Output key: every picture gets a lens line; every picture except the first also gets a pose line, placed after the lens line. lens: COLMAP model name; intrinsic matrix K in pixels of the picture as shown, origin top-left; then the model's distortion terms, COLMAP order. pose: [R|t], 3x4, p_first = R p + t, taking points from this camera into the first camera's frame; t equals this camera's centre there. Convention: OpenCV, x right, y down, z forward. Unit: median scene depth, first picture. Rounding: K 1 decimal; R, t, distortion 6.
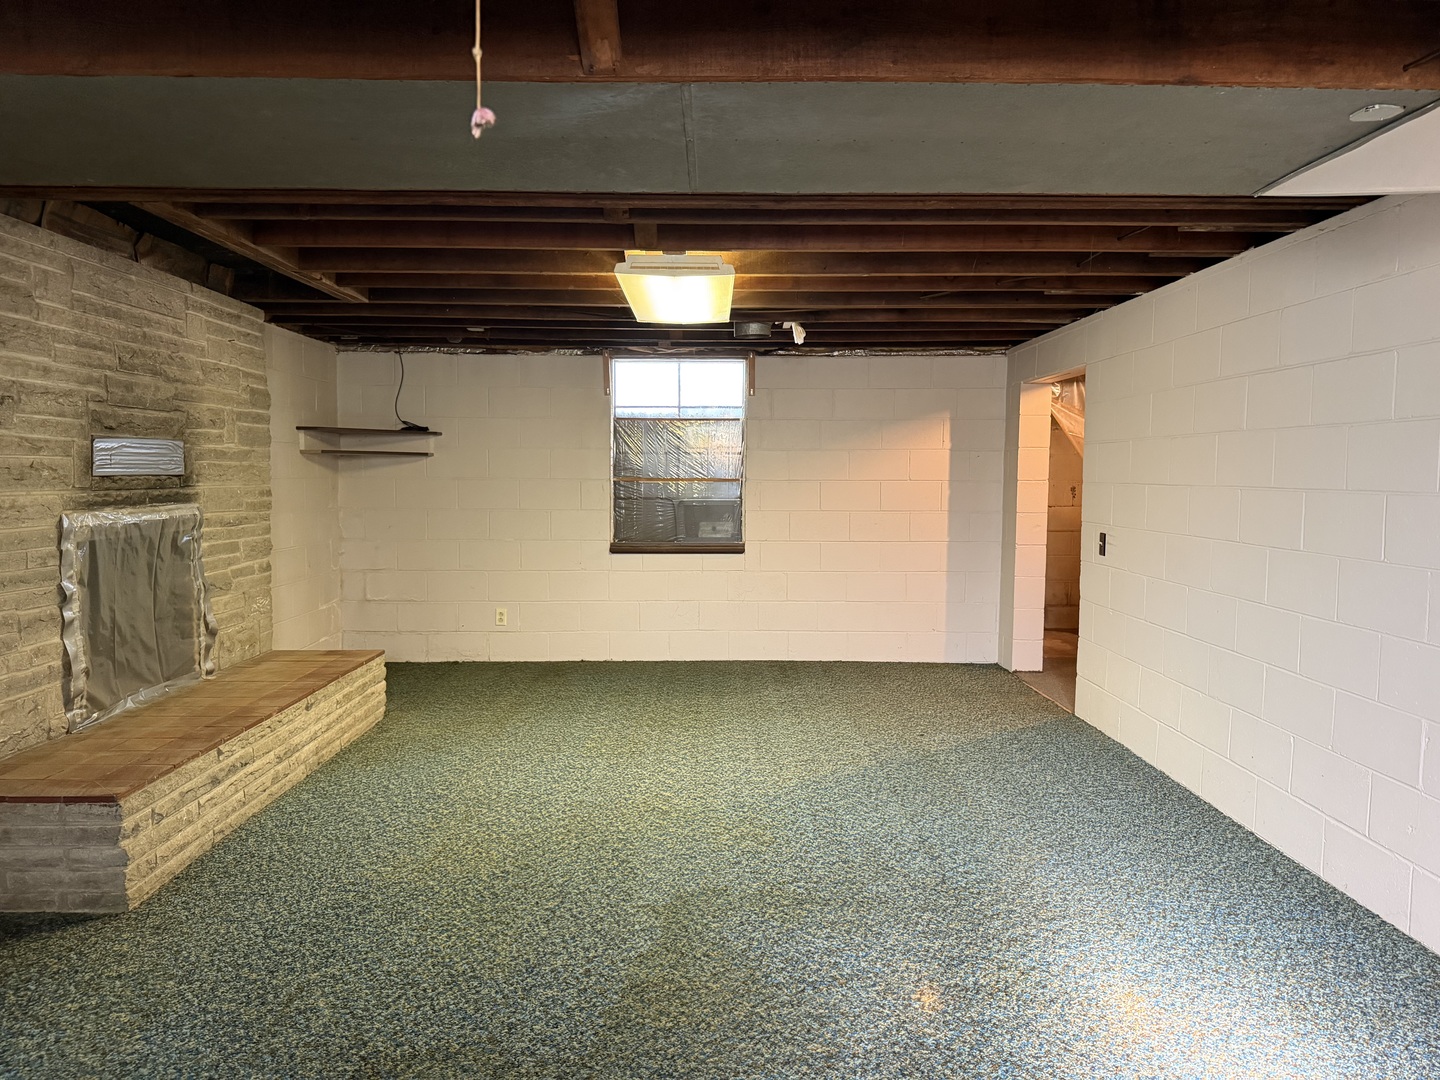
lens RADIAL K [[1060.5, 0, 720.0], [0, 1060.5, 540.0], [0, 0, 1]] dist [0.105802, -0.161866]
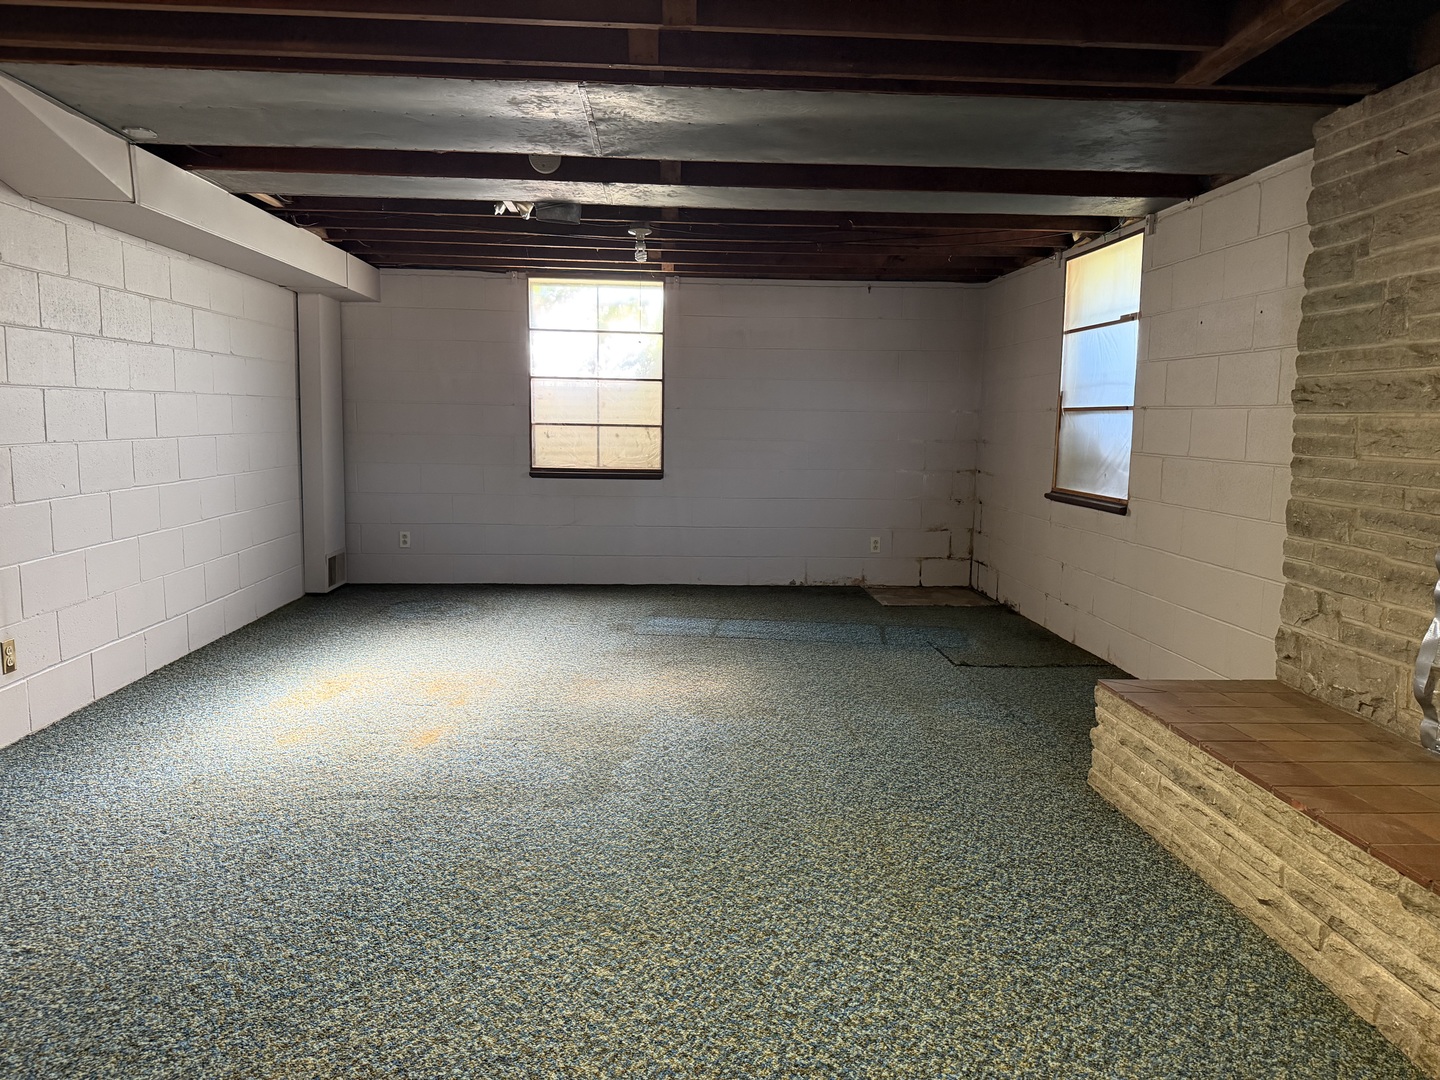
lens RADIAL K [[1060.5, 0, 720.0], [0, 1060.5, 540.0], [0, 0, 1]] dist [0.105802, -0.161866]
pose [[-0.998707, -0.015080, -0.048553, -0.094177], [-0.023481, 0.983853, 0.177433, -0.081627], [0.045094, 0.178343, -0.982934, 1.772077]]
